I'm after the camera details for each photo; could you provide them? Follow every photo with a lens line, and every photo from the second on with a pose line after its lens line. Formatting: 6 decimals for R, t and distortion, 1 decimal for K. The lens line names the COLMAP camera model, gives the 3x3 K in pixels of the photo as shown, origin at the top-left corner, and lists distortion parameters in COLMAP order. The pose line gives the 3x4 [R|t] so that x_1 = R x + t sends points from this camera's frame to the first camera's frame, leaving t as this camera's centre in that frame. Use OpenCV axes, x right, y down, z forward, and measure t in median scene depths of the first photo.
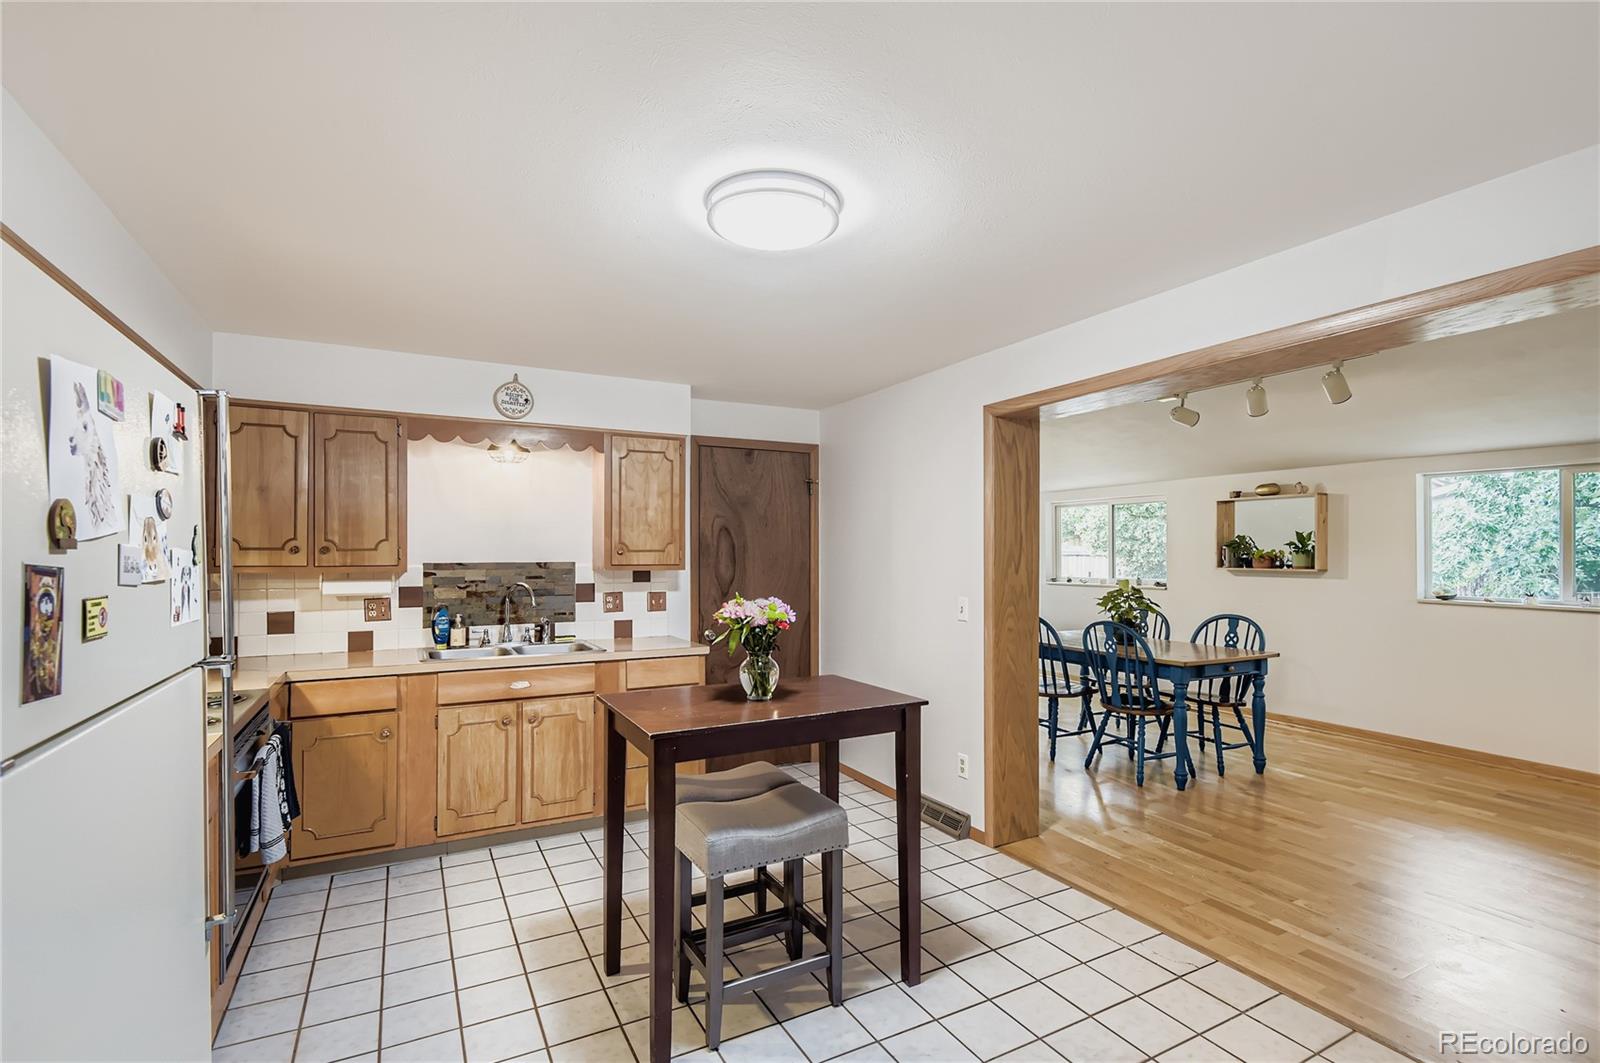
lens RADIAL K [[737.5, 0, 796.8], [0, 737.5, 541.7], [0, 0, 1]] dist [0.000846, -0.006708]
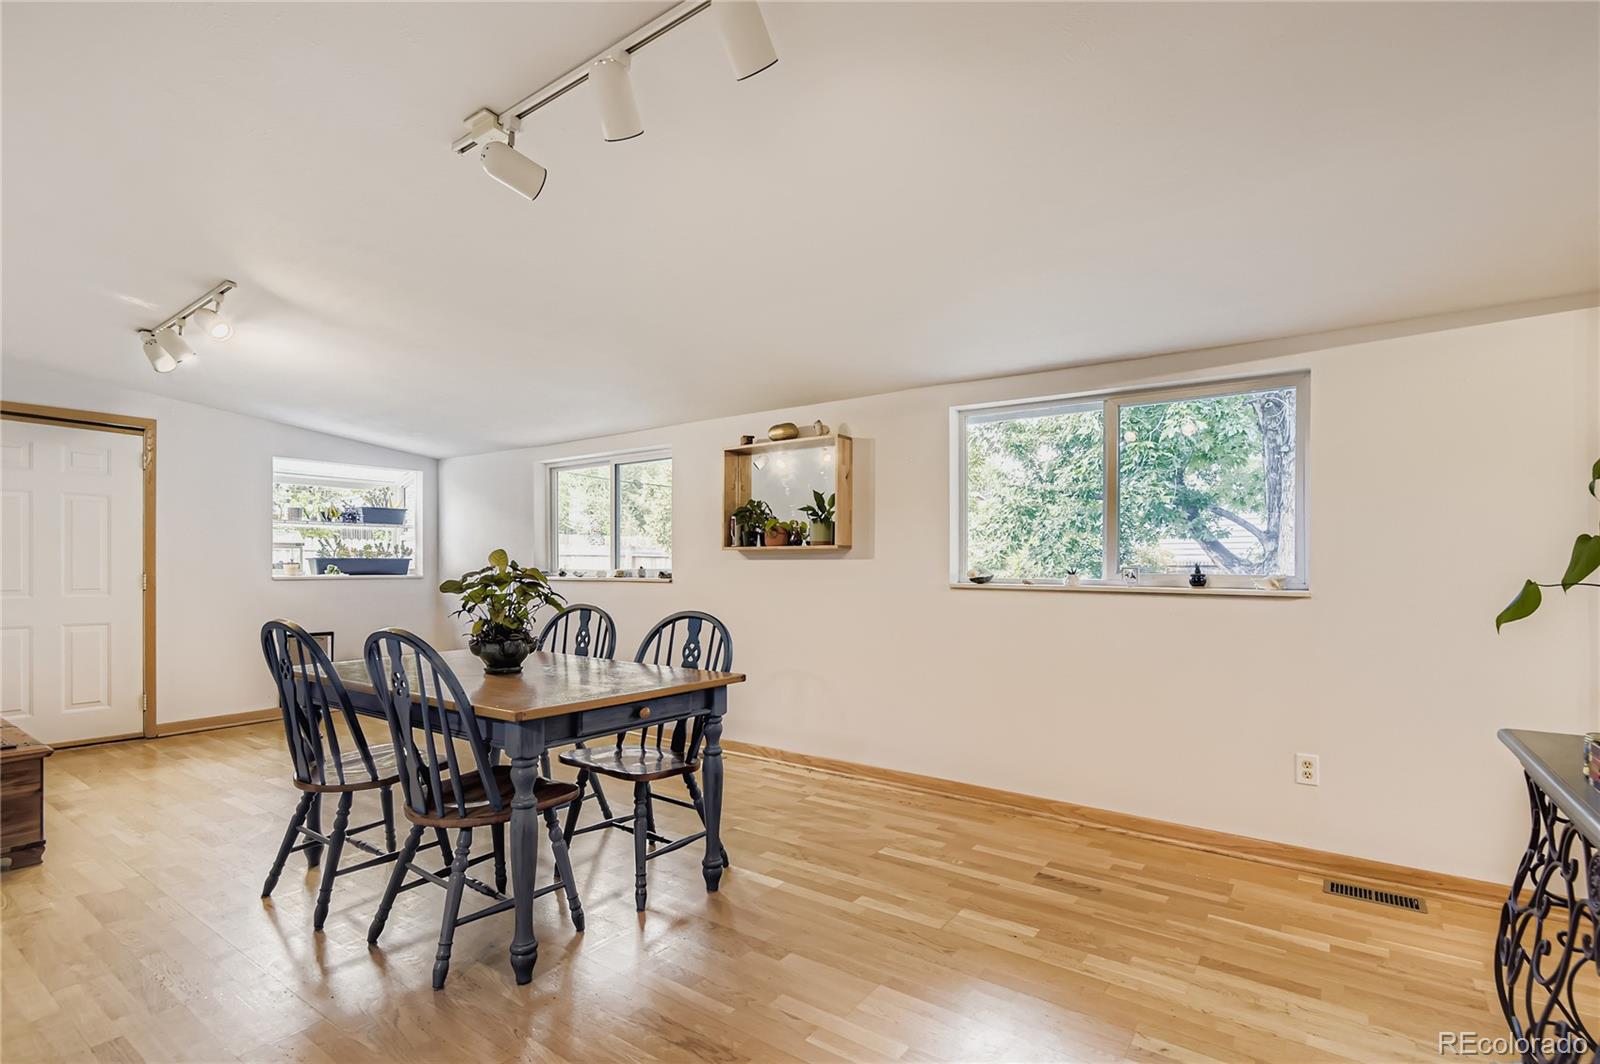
lens RADIAL K [[740.1, 0, 799.8], [0, 740.1, 564.1], [0, 0, 1]] dist [0.000908, -0.000013]
pose [[0.896398, 0.001657, 0.443248, 0.400838], [-0.006457, 0.999936, 0.009320, 0.054324], [-0.443204, -0.011216, 0.896351, 0.427058]]
